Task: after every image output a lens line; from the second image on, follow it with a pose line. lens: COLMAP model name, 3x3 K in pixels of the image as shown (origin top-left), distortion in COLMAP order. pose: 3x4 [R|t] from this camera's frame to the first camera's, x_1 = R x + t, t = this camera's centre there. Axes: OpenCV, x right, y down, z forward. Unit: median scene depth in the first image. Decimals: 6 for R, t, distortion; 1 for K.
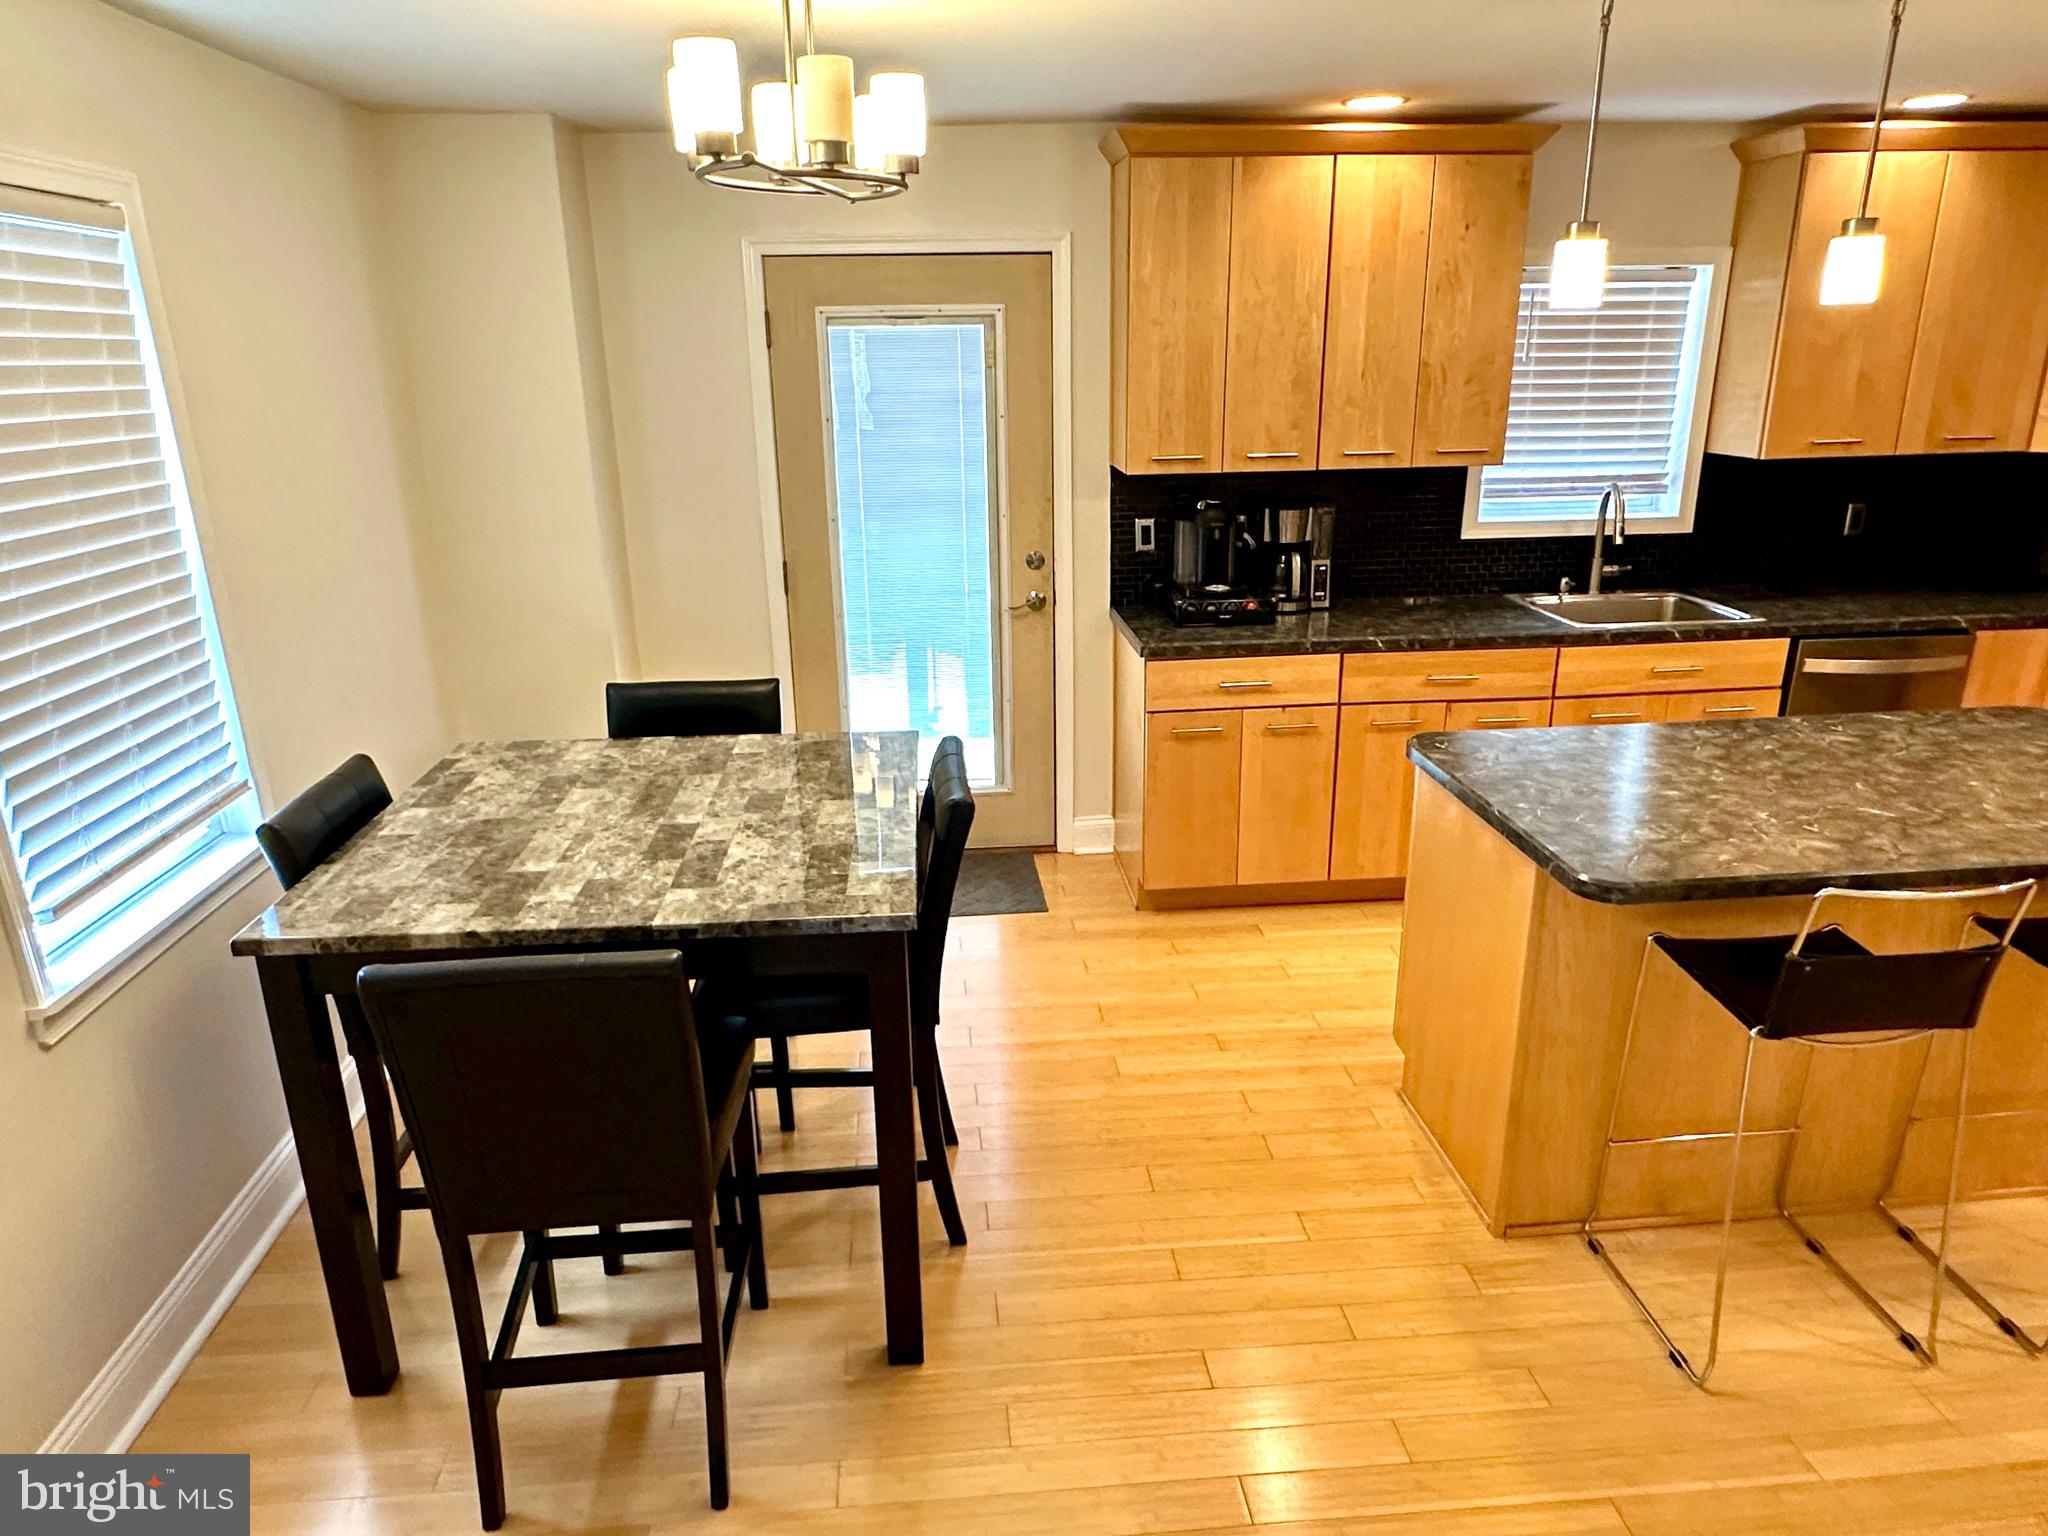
lens RADIAL K [[1295.6, 0, 1021.1], [0, 1295.6, 778.7], [0, 0, 1]] dist [-0.001855, -0.000572]
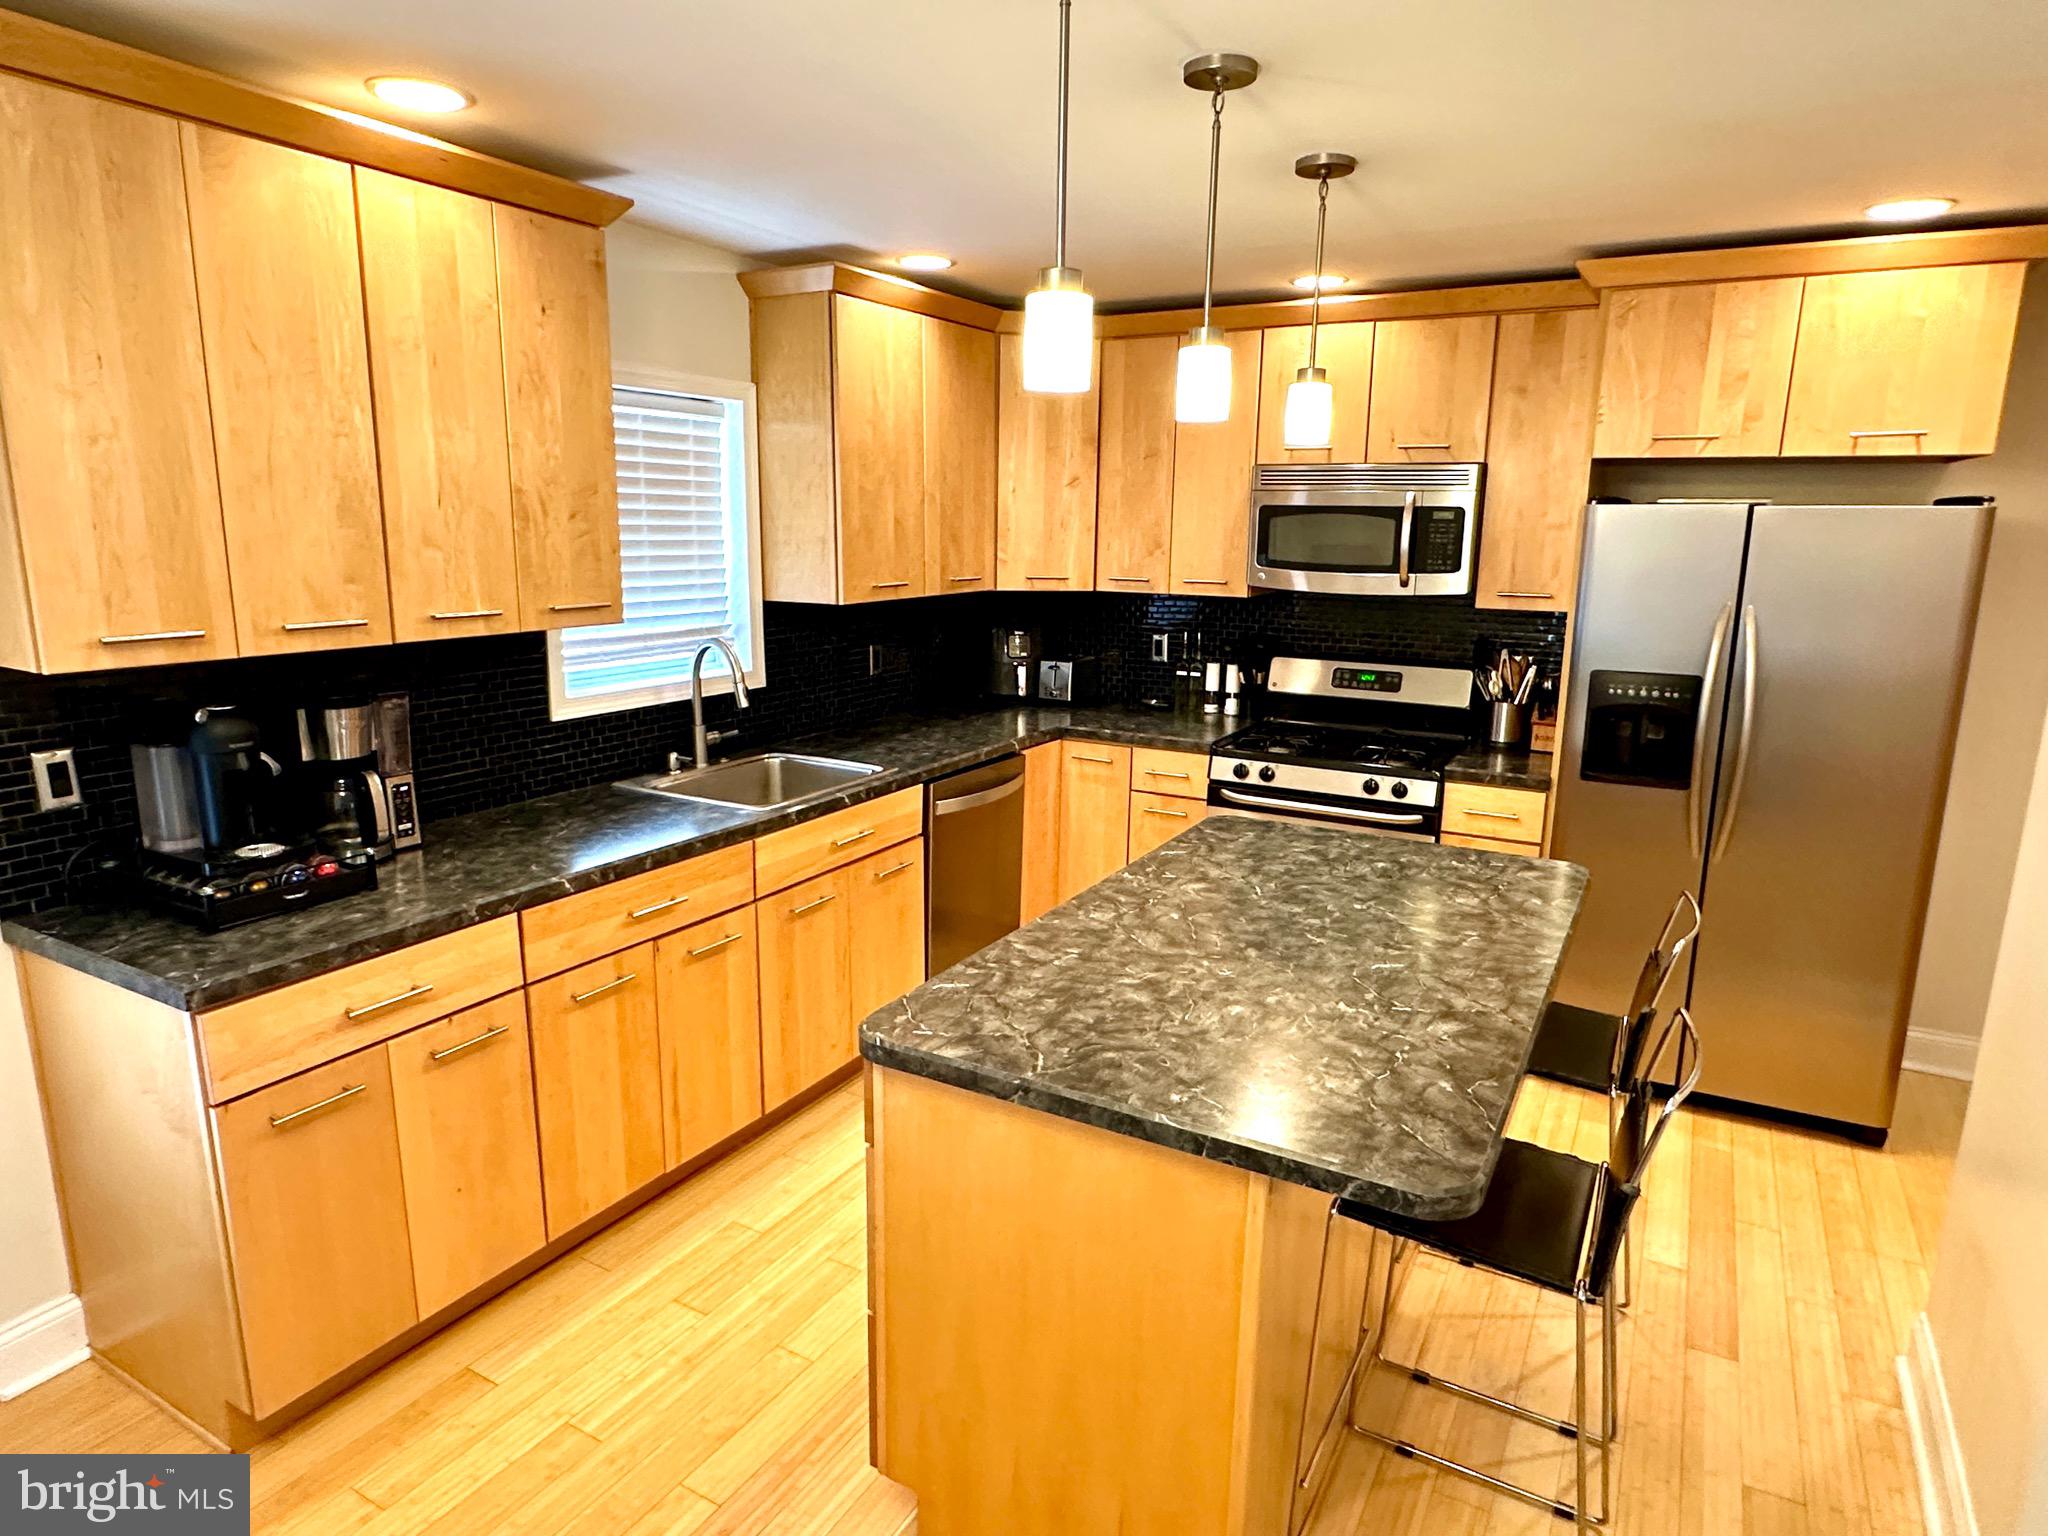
lens RADIAL K [[1202.7, 0, 1014.8], [0, 1202.7, 776.9], [0, 0, 1]] dist [-0.003327, -0.000294]
pose [[0.566429, -0.149720, 0.810396, -0.094696], [0.239304, 0.970869, 0.012105, -0.109688], [-0.788601, 0.187075, 0.585757, 0.427238]]
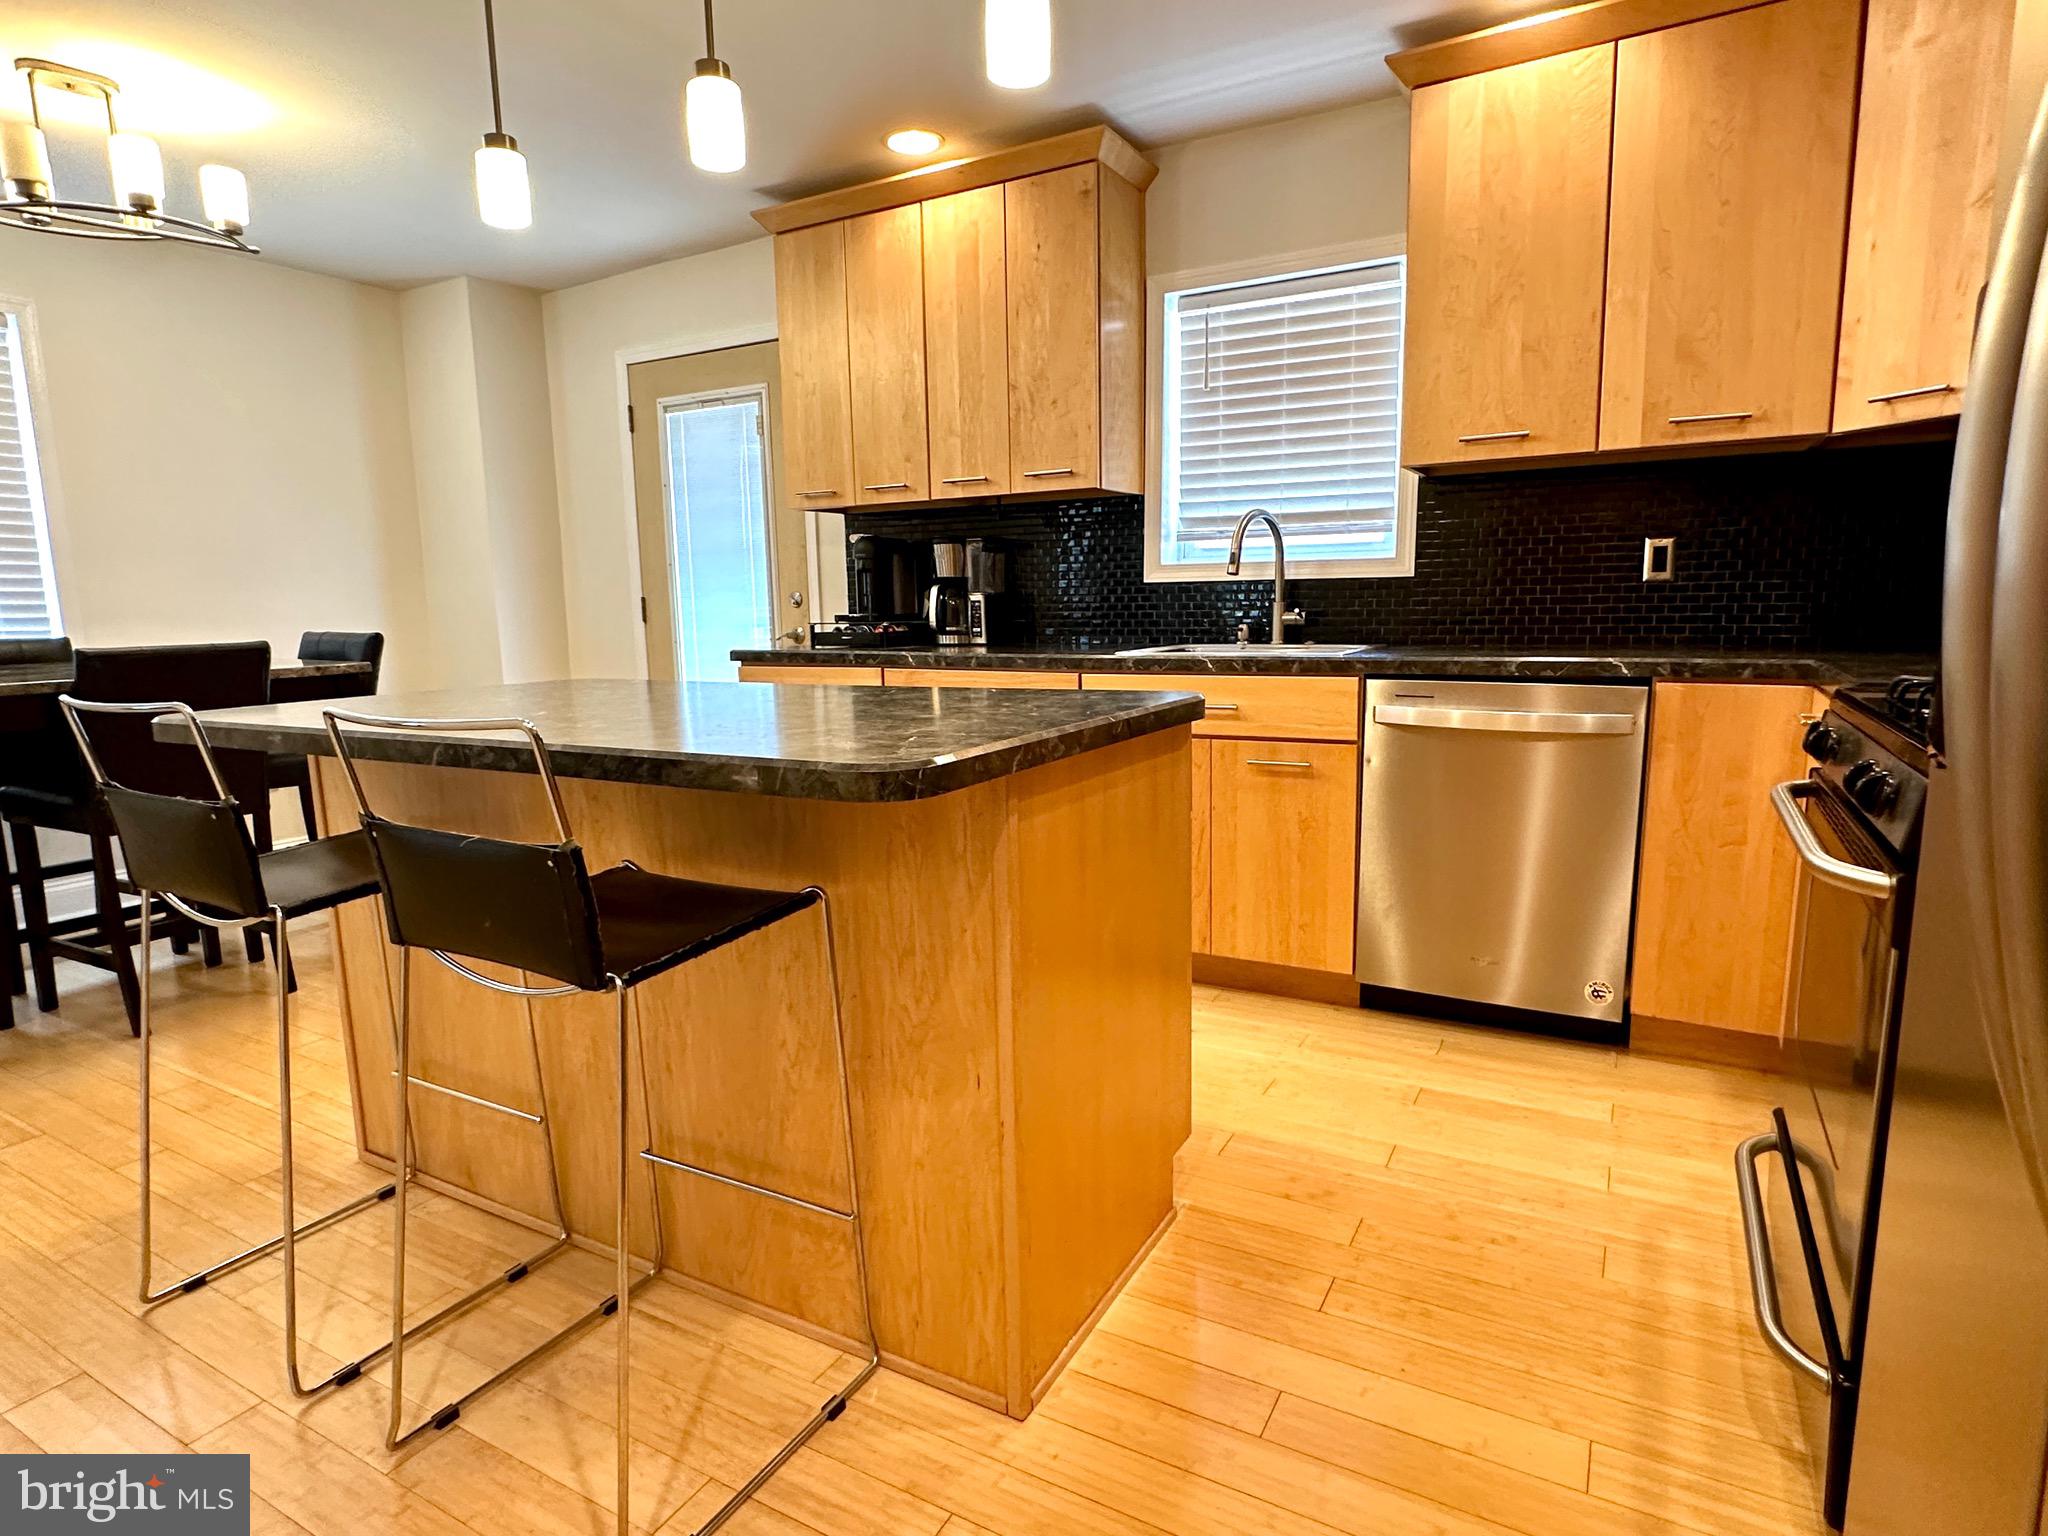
lens RADIAL K [[1098.1, 0, 1028.0], [0, 1098.1, 772.0], [0, 0, 1]] dist [-0.003489, -0.000095]
pose [[0.827973, 0.089415, -0.553593, 0.814202], [-0.174441, 0.979294, -0.102727, 0.049633], [0.532945, 0.181625, 0.826427, 0.371008]]
